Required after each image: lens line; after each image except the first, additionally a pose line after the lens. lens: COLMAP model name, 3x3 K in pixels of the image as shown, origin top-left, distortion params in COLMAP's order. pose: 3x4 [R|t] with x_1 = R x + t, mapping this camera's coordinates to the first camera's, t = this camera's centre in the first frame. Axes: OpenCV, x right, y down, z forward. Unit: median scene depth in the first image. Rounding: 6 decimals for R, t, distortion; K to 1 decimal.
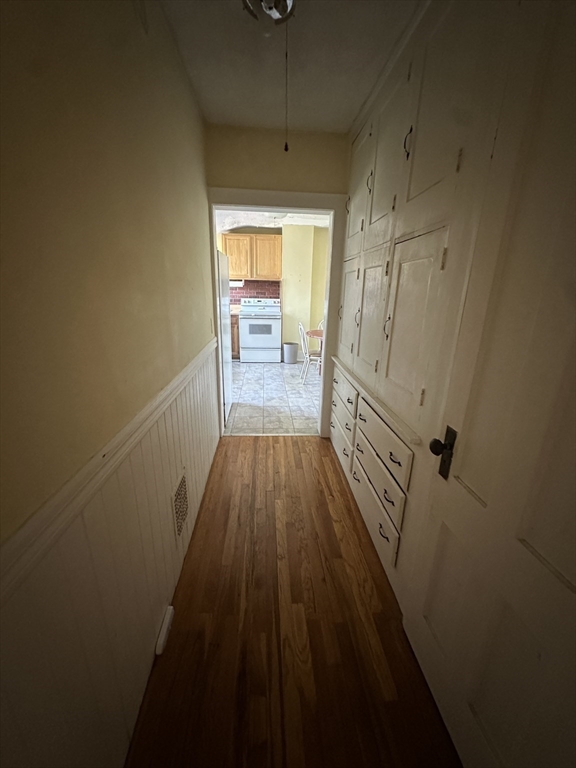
lens RADIAL K [[308.4, 0, 288.5], [0, 308.4, 384.3], [0, 0, 1]] dist [-0.002343, 0.001267]
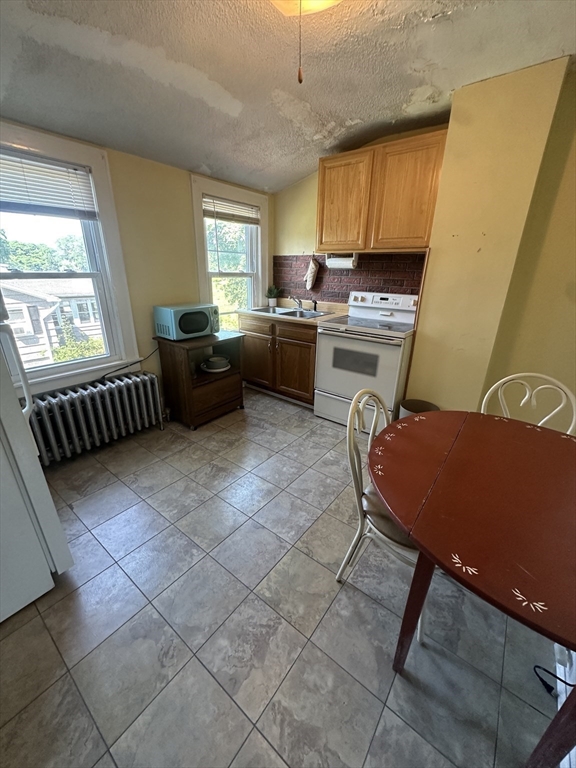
lens RADIAL K [[308.4, 0, 287.0], [0, 308.4, 385.4], [0, 0, 1]] dist [-0.002343, 0.001267]
pose [[0.743664, 0.217083, -0.632328, 0.129282], [-0.191222, 0.975368, 0.109960, -0.172050], [0.640623, 0.039142, 0.766857, 0.575821]]
